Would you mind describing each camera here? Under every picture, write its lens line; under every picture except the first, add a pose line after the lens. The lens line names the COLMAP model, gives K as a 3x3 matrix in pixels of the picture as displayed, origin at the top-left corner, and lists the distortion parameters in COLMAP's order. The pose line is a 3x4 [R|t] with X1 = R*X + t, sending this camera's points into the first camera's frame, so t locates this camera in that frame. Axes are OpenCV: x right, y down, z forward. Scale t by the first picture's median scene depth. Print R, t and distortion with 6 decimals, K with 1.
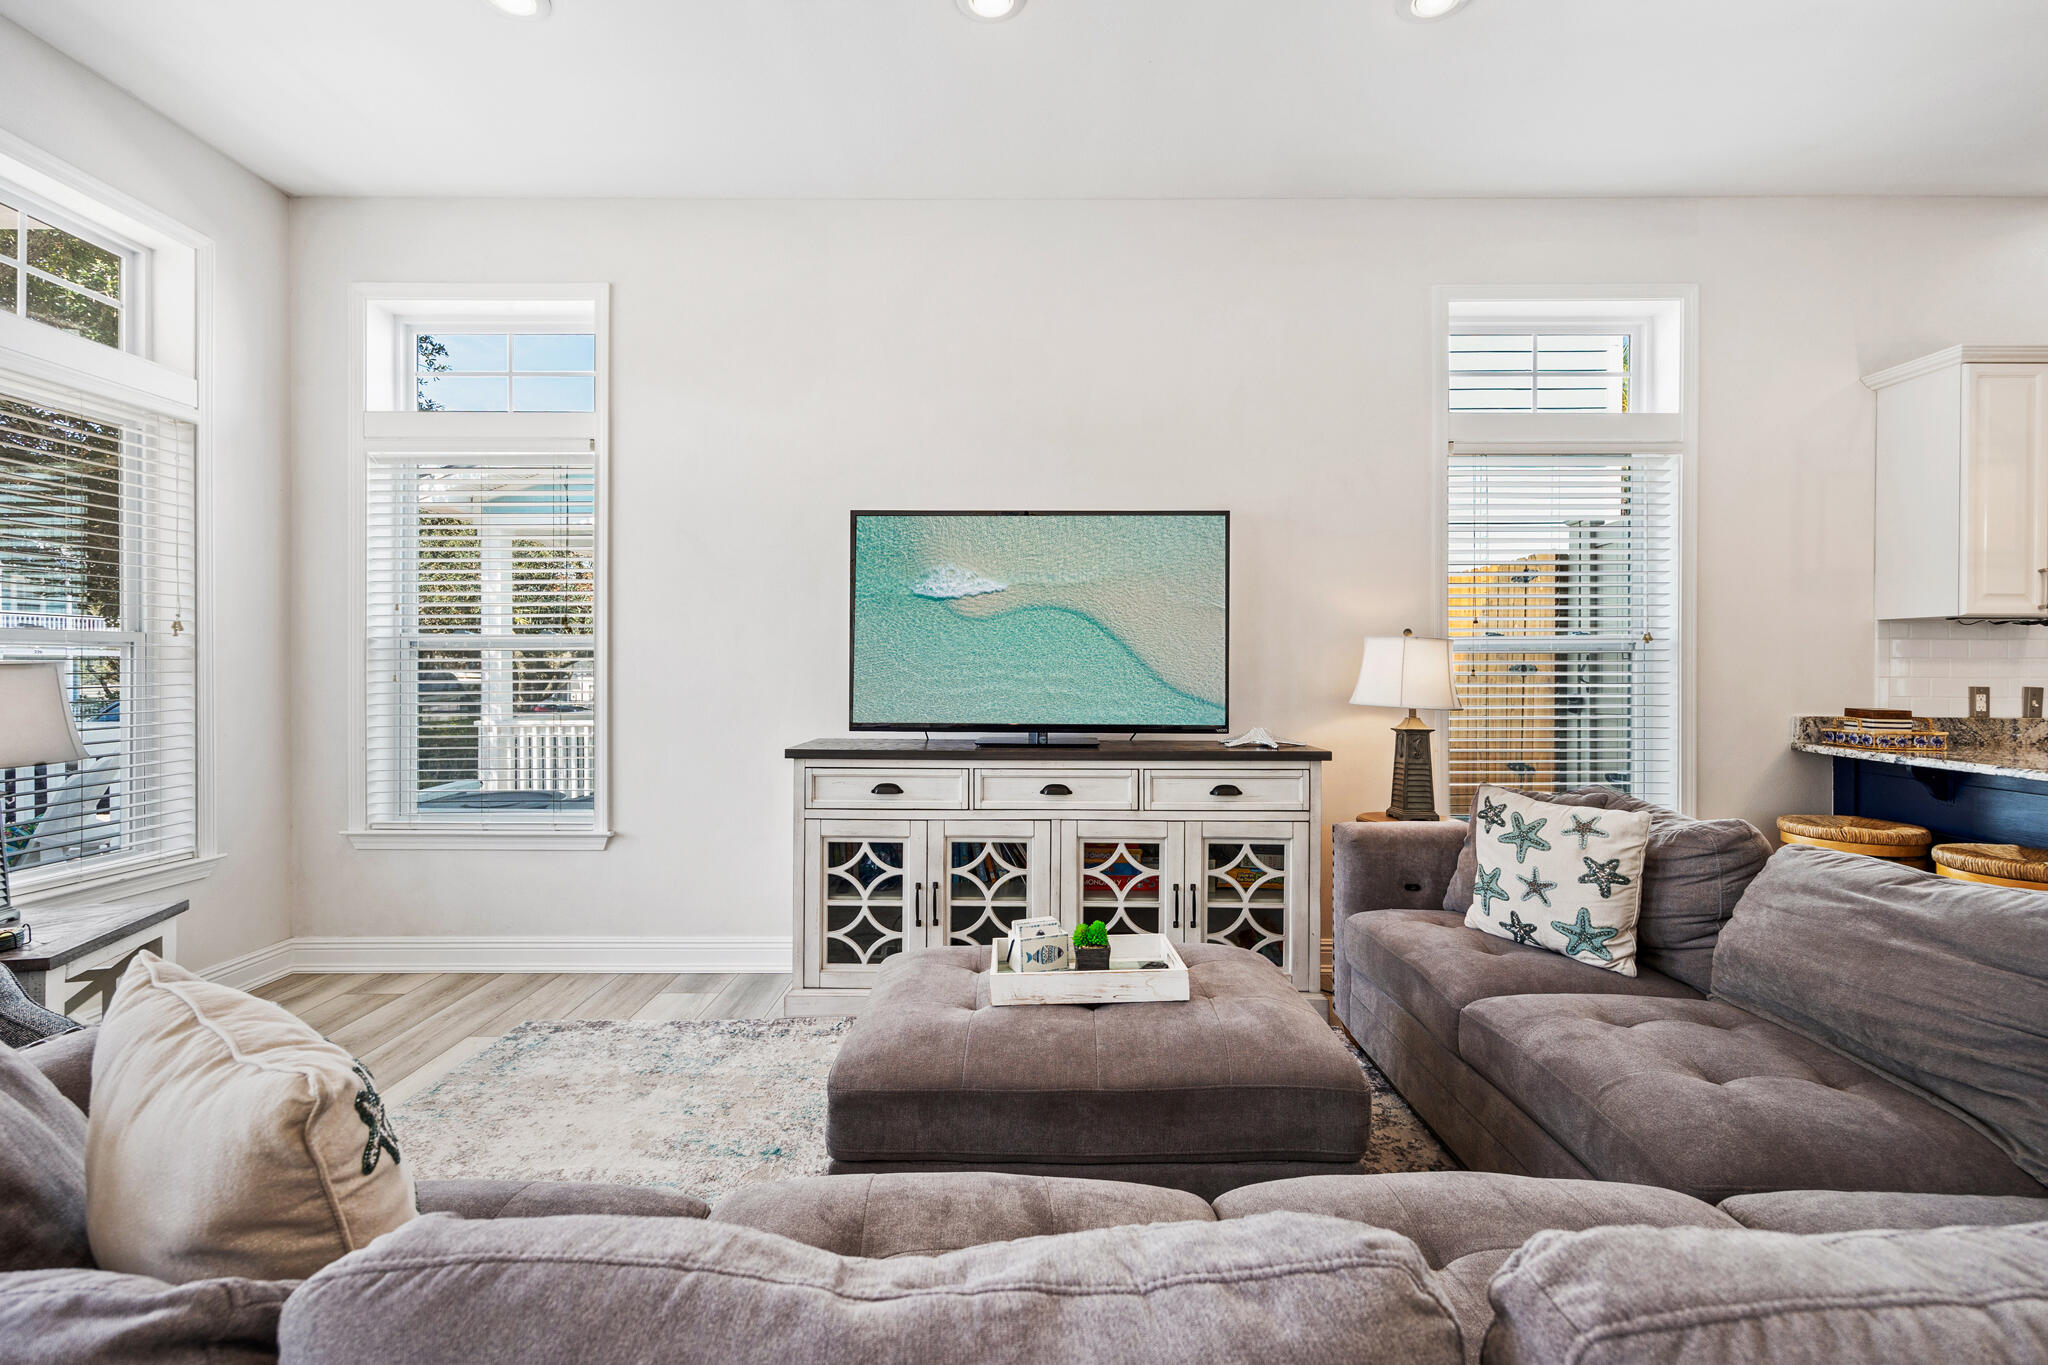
lens RADIAL K [[905.8, 0, 1016.8], [0, 905.8, 665.3], [0, 0, 1]] dist [0.004448, 0.000792]
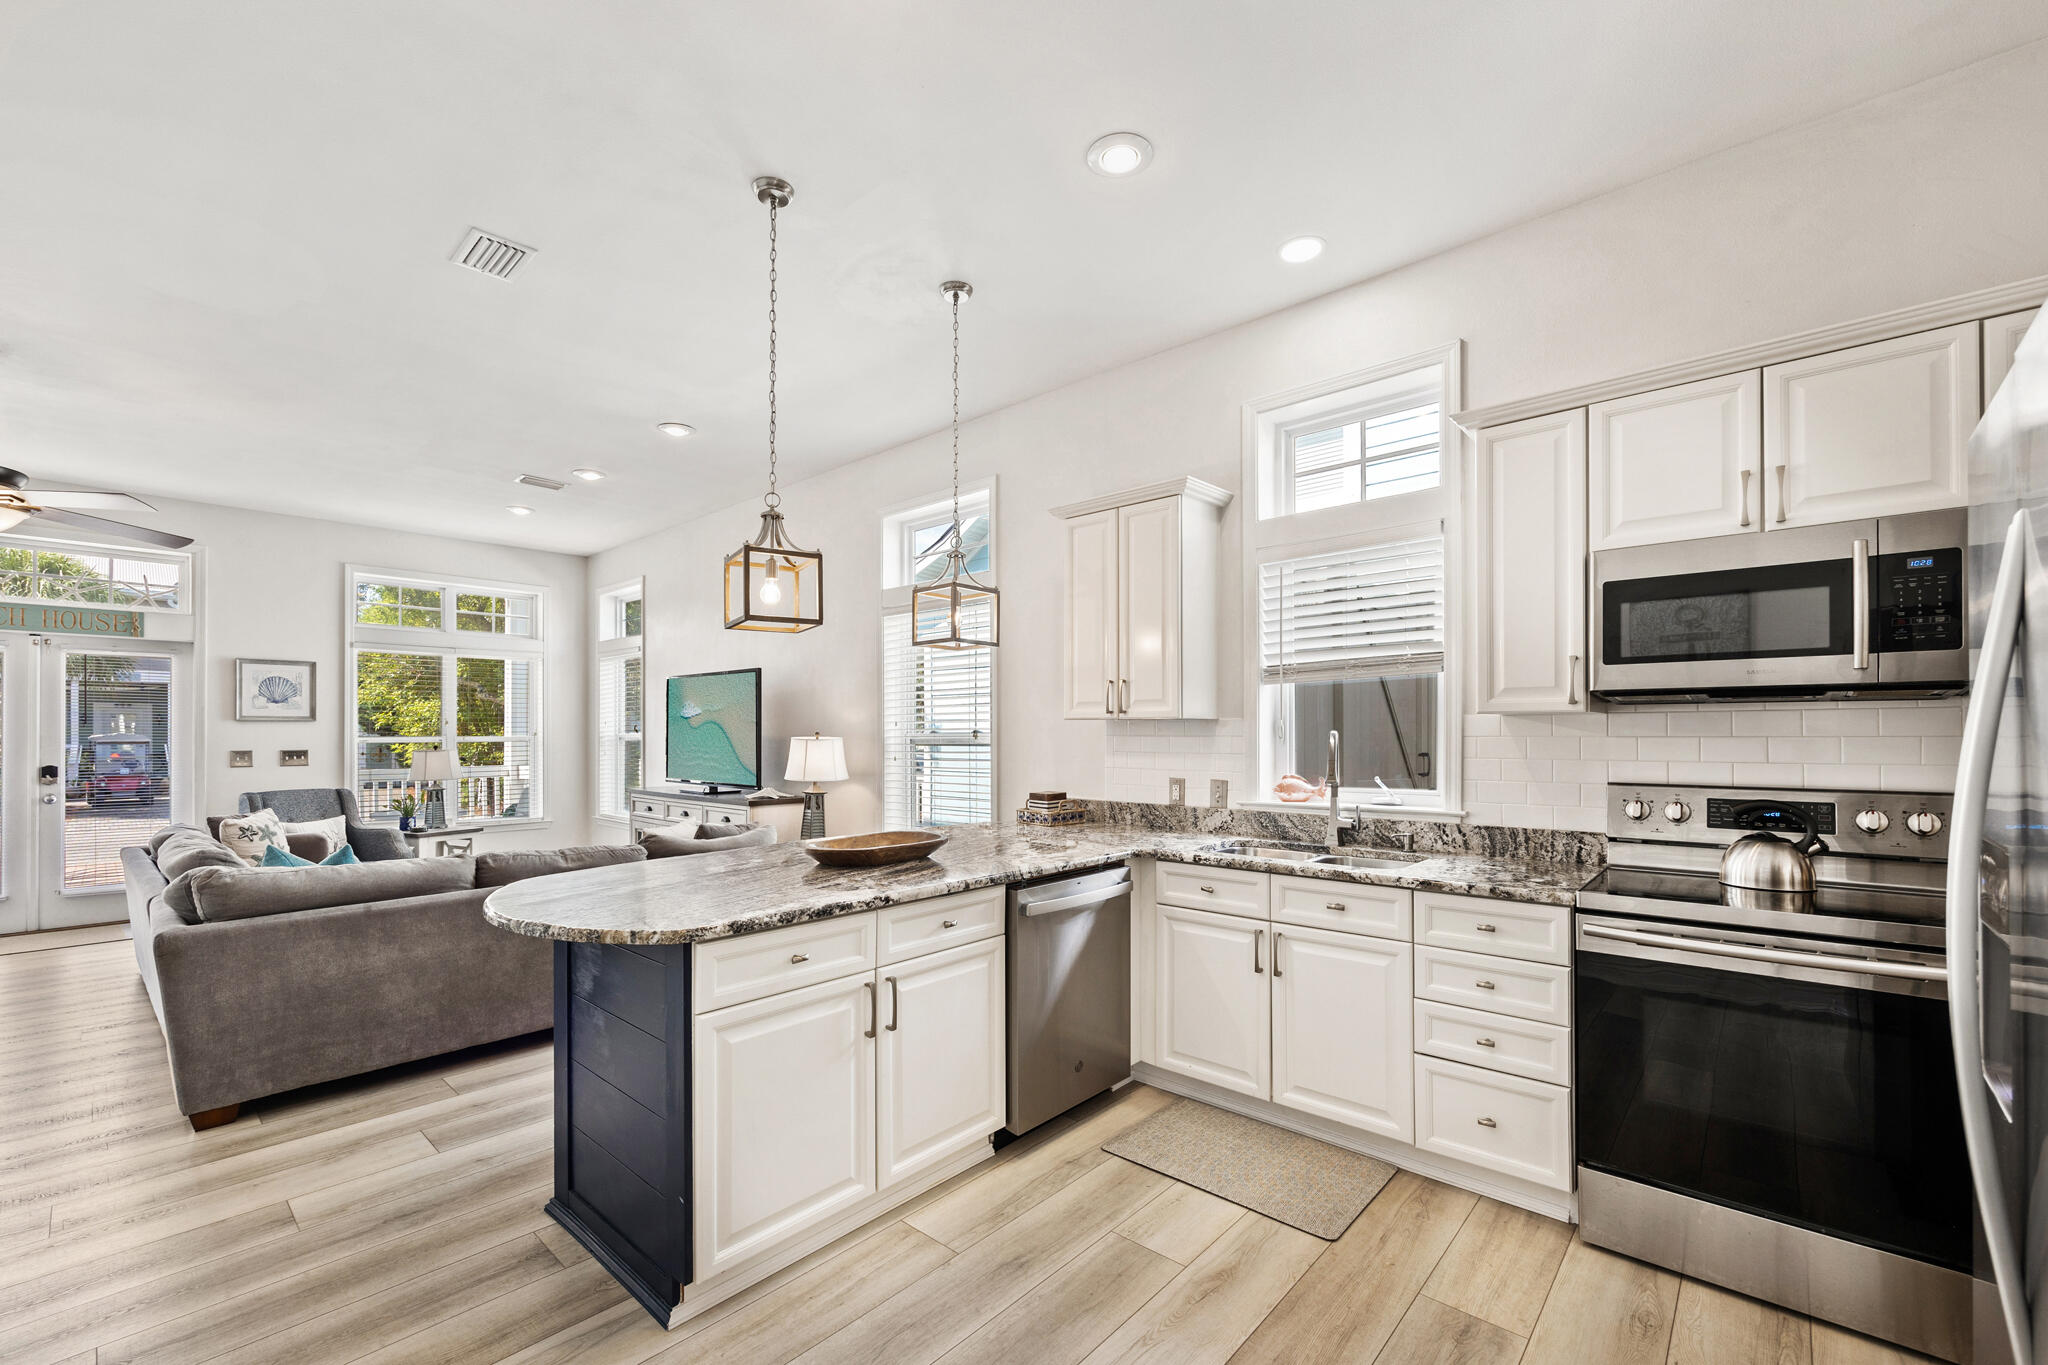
lens RADIAL K [[843.2, 0, 1023.5], [0, 843.2, 723.9], [0, 0, 1]] dist [-0.003242, -0.000813]
pose [[0.742045, -0.008666, -0.670294, 1.800021], [0.004963, 0.999960, -0.007435, -0.042423], [0.670332, 0.002190, 0.742058, 0.089540]]
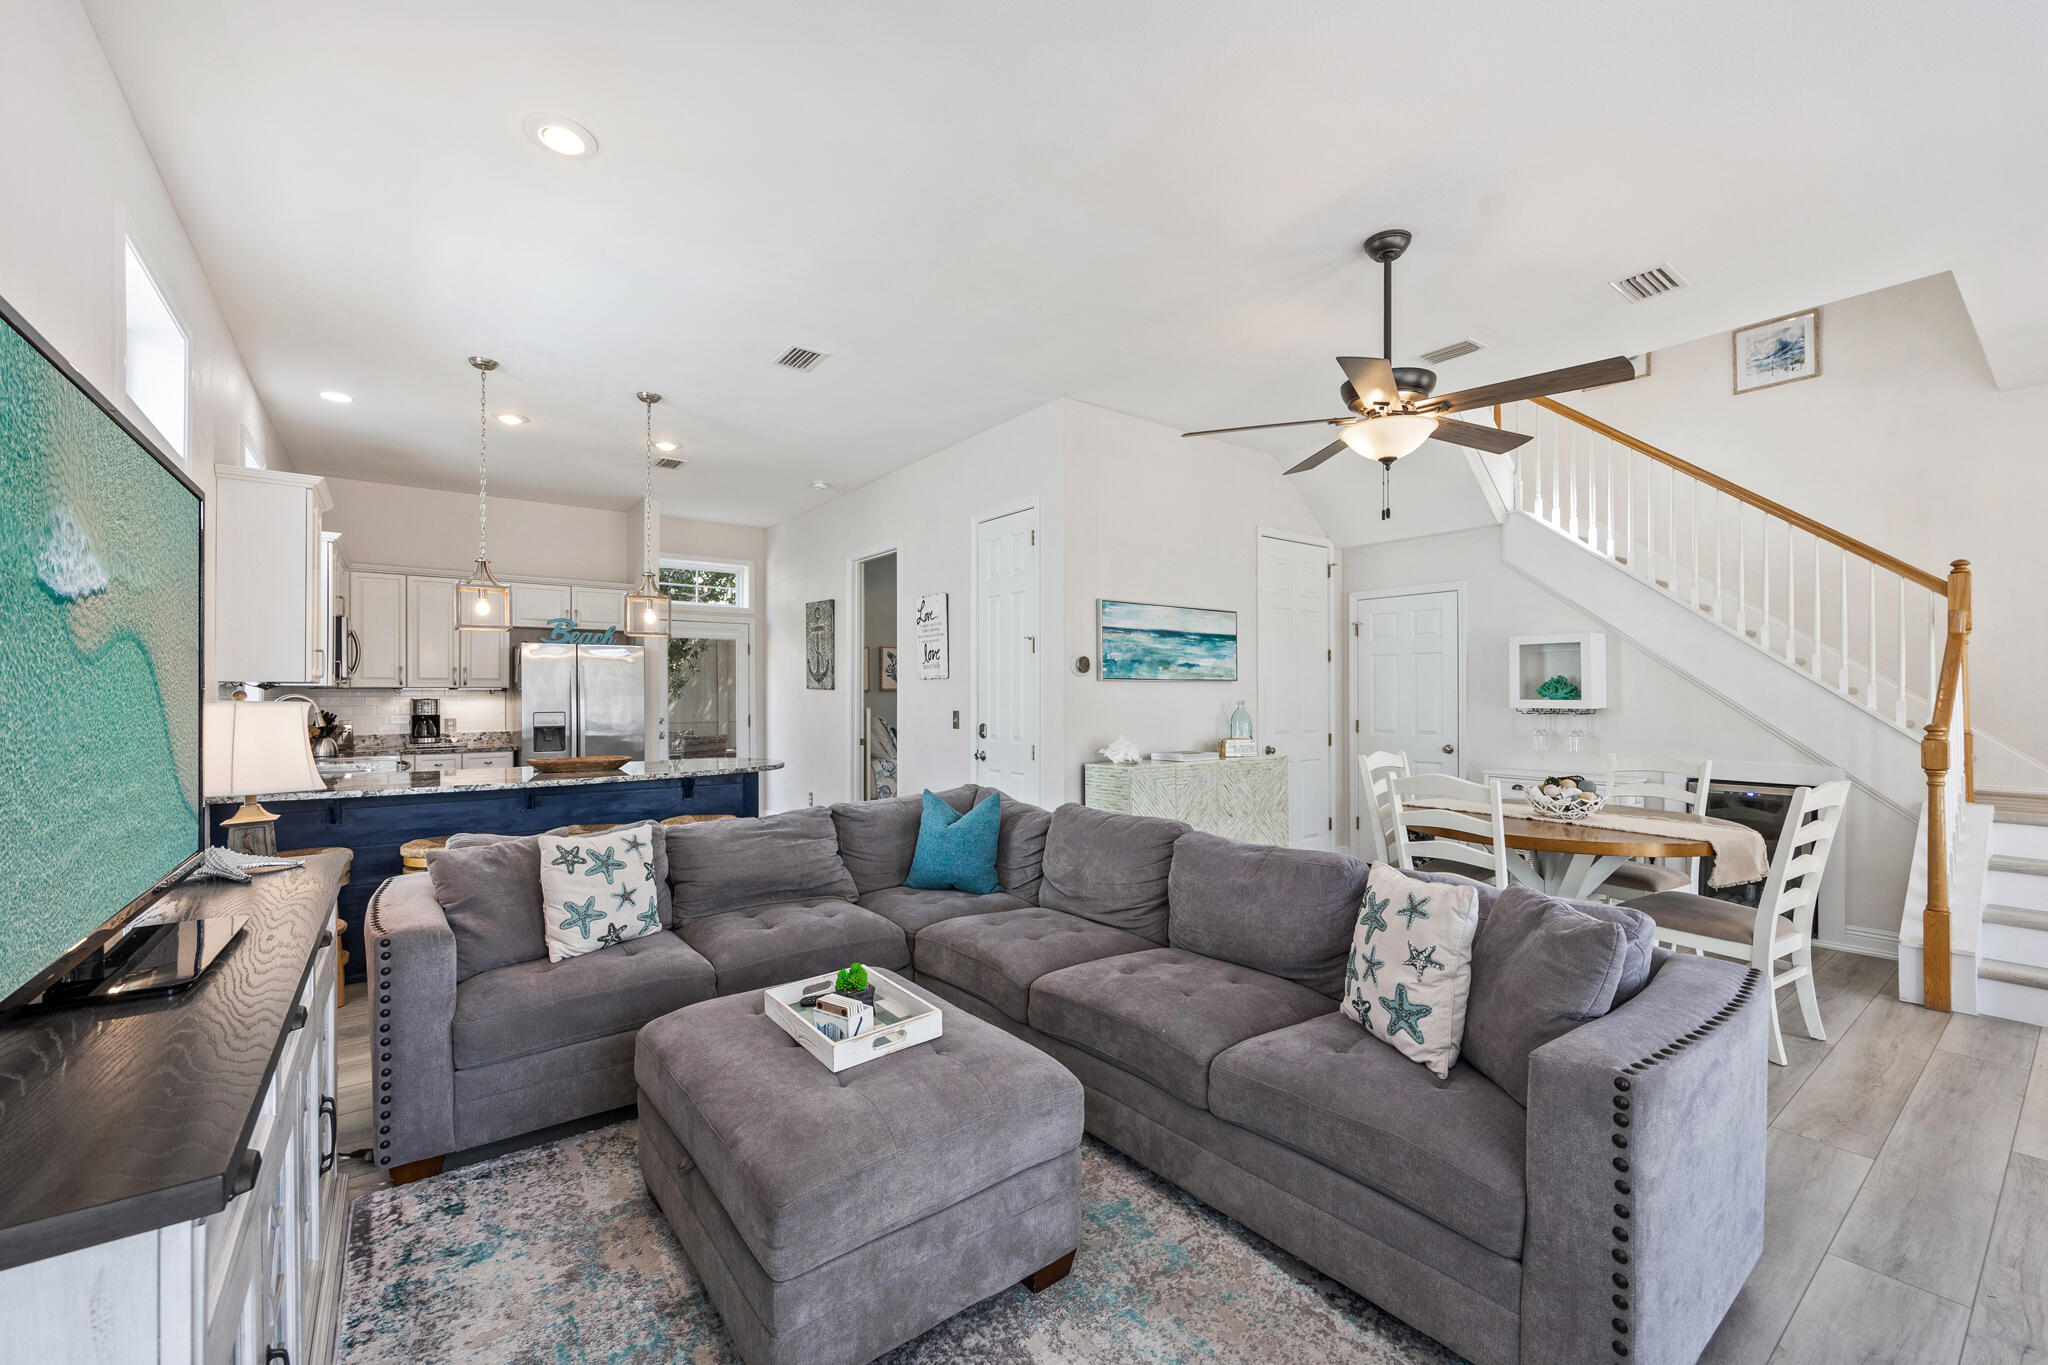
lens RADIAL K [[843.2, 0, 1033.1], [0, 843.2, 688.5], [0, 0, 1]] dist [-0.003242, -0.000813]
pose [[-0.599378, 0.005819, 0.800445, -0.562492], [0.000134, 0.999974, -0.007169, -0.039180], [-0.800466, -0.004190, -0.599363, 0.899456]]
